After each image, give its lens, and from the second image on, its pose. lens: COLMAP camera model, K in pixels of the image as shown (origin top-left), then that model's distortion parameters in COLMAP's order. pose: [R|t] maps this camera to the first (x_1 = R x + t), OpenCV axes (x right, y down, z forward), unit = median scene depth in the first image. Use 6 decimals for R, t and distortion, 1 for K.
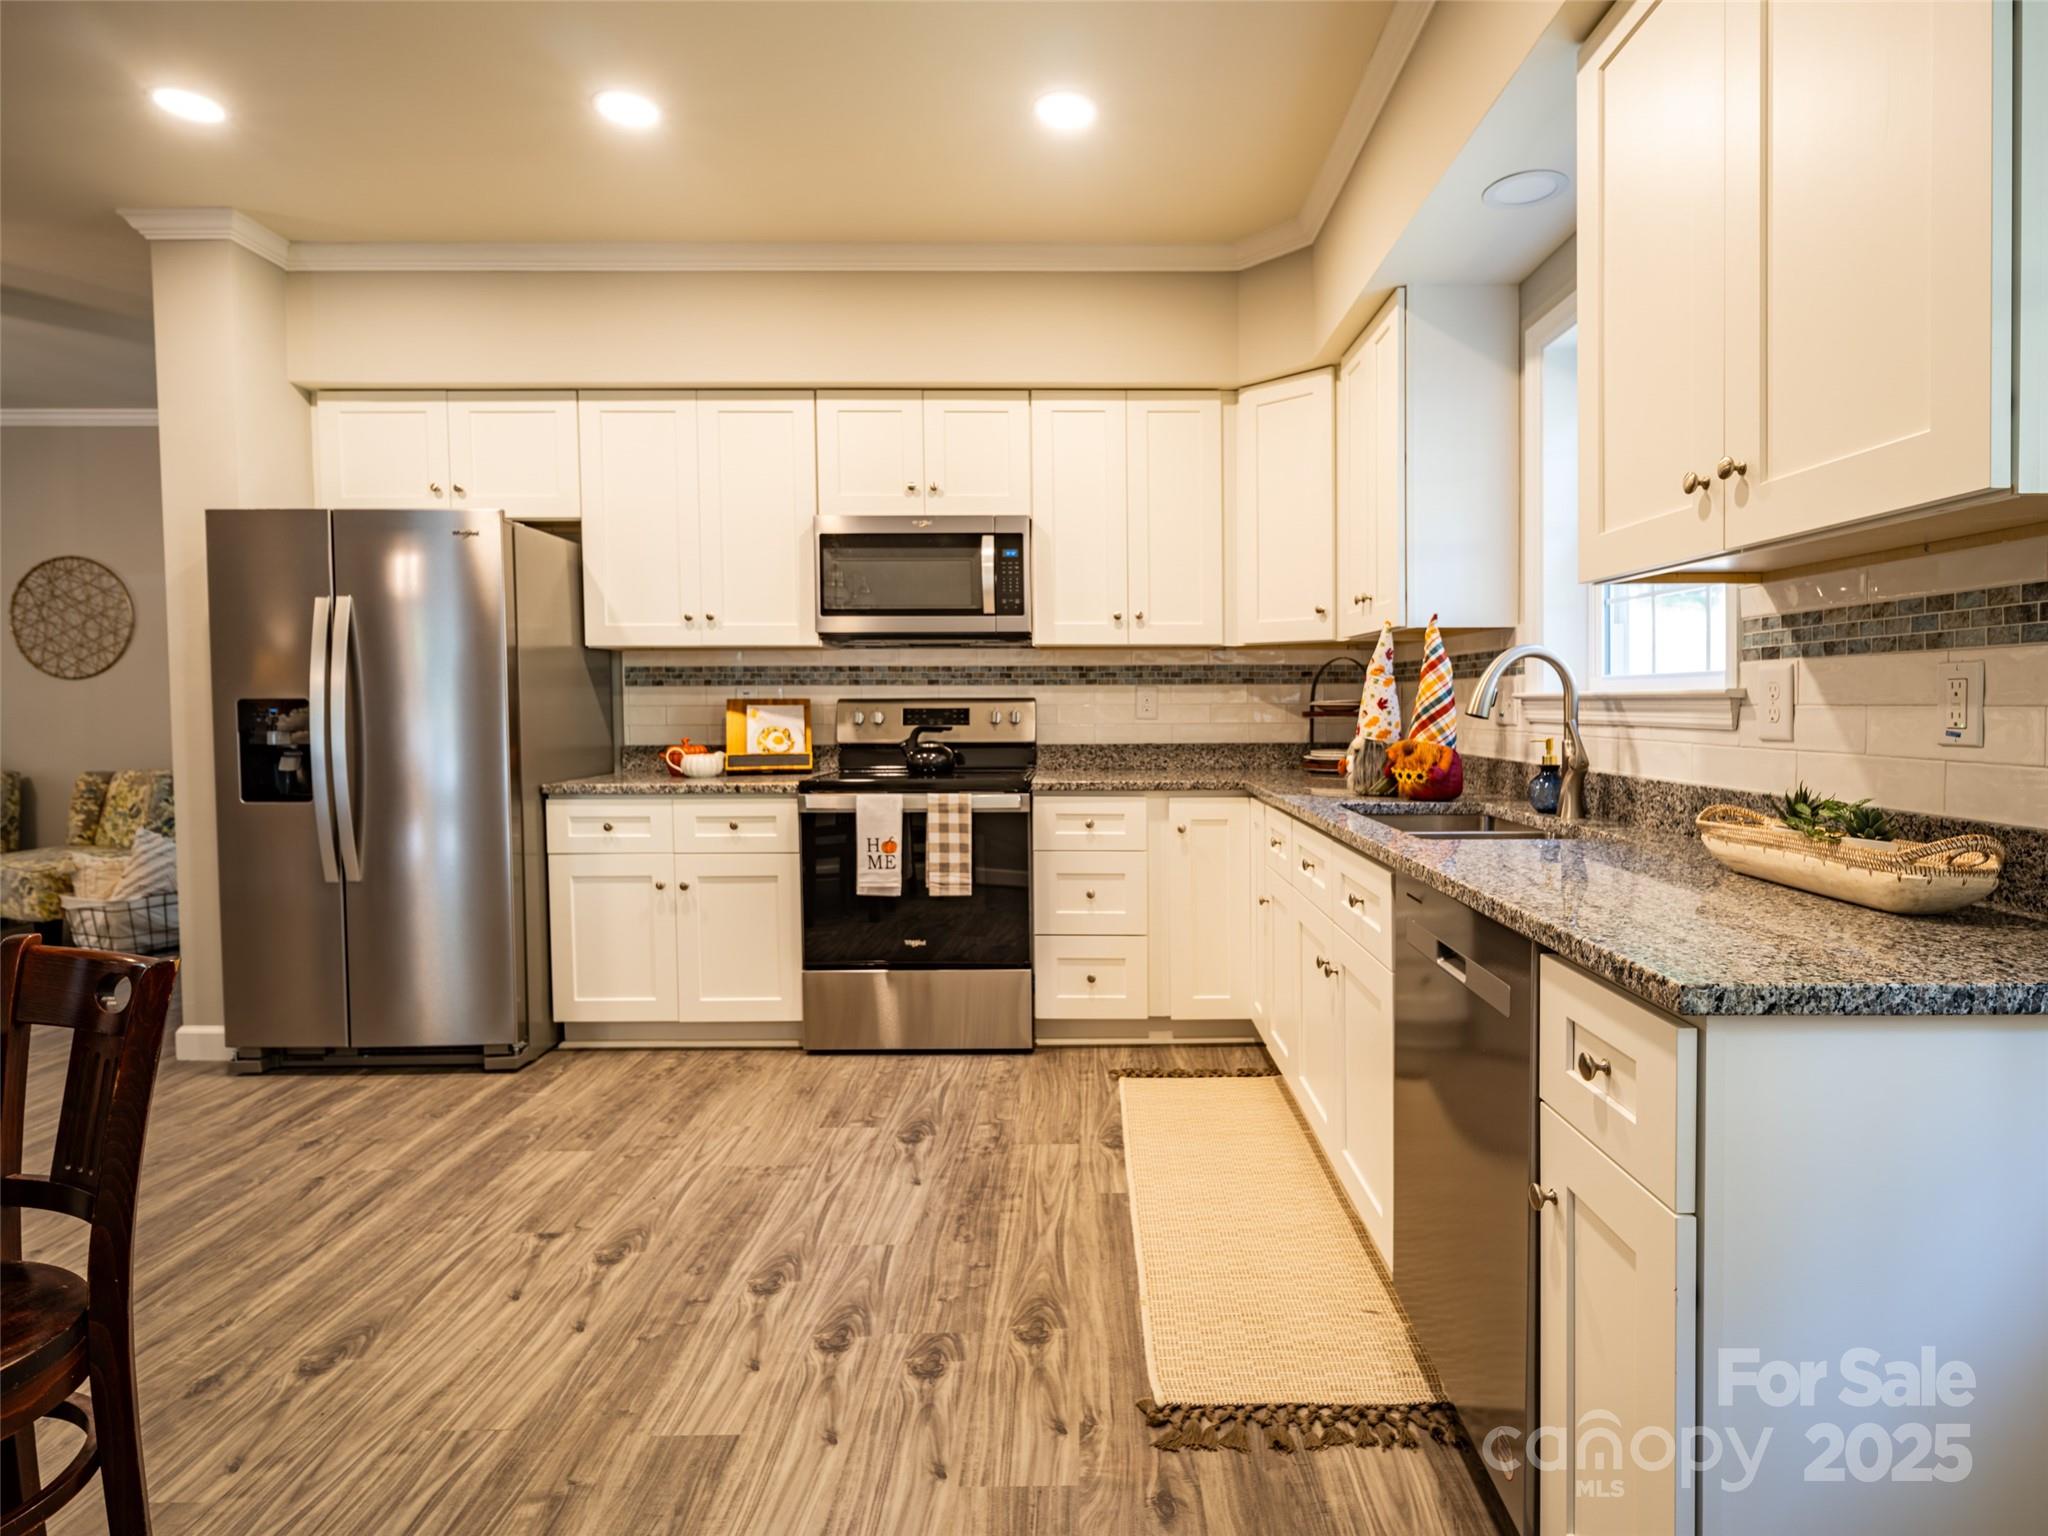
lens RADIAL K [[1058.7, 0, 1081.1], [0, 1058.7, 760.0], [0, 0, 1]] dist [-0.002796, -0.000359]
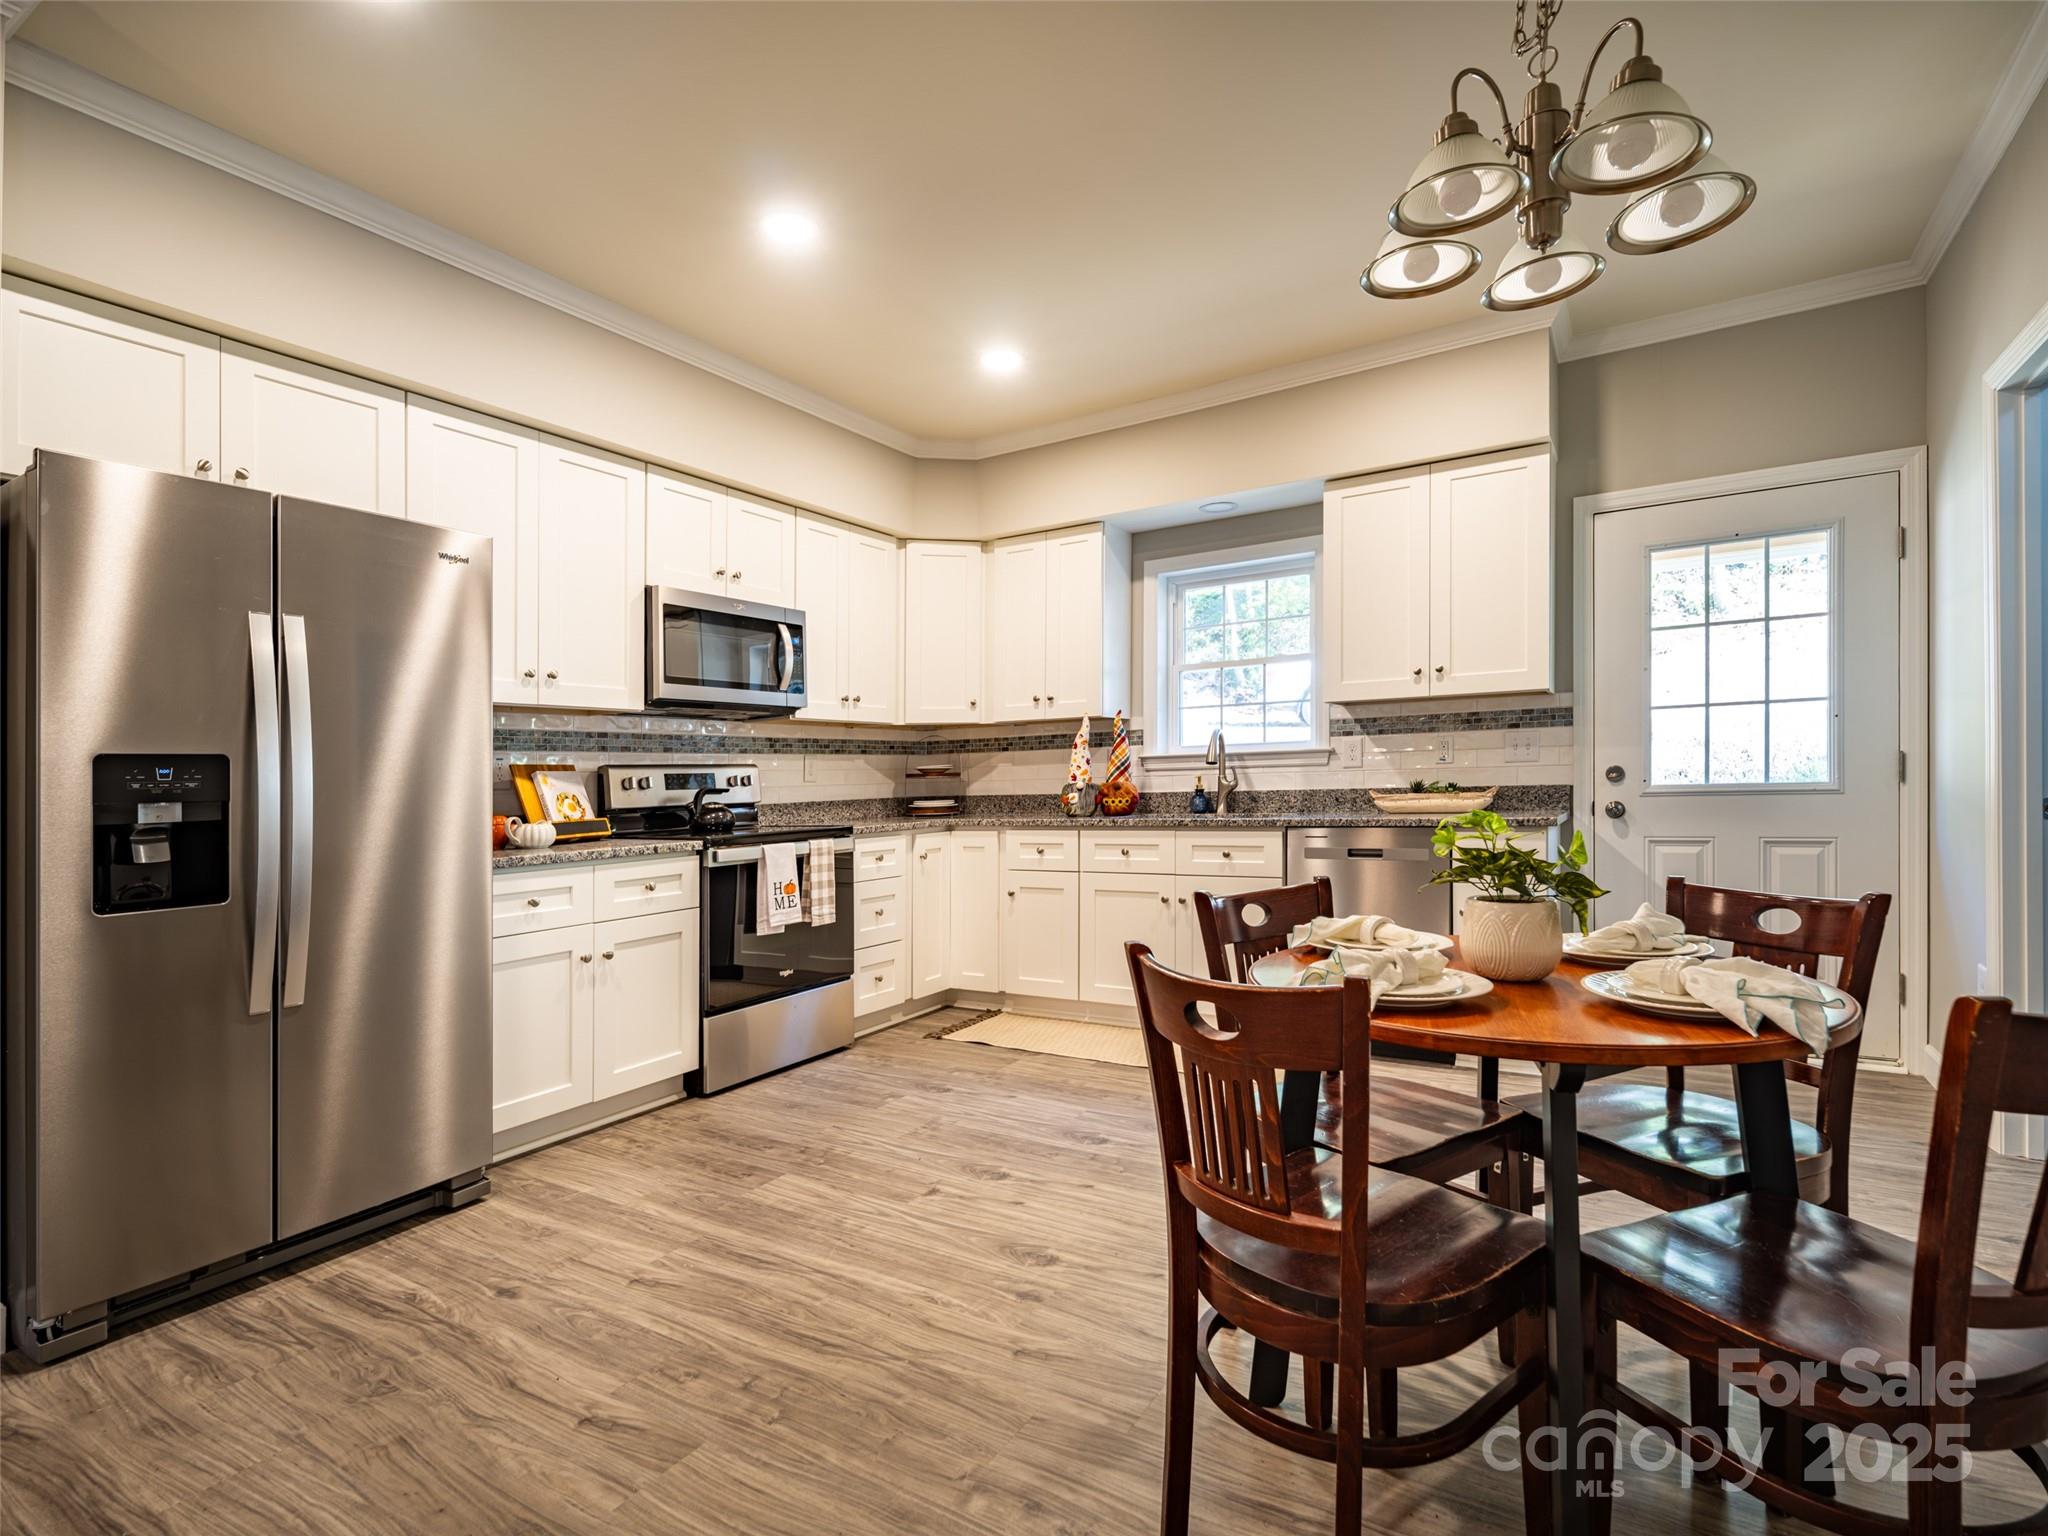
lens RADIAL K [[1009.9, 0, 1025.1], [0, 1009.9, 839.2], [0, 0, 1]] dist [0.003763, 0.000310]
pose [[0.536936, -0.061712, 0.841363, -0.969007], [0.070874, 0.997095, 0.027904, 0.015724], [-0.840640, 0.044648, 0.539750, 0.186595]]
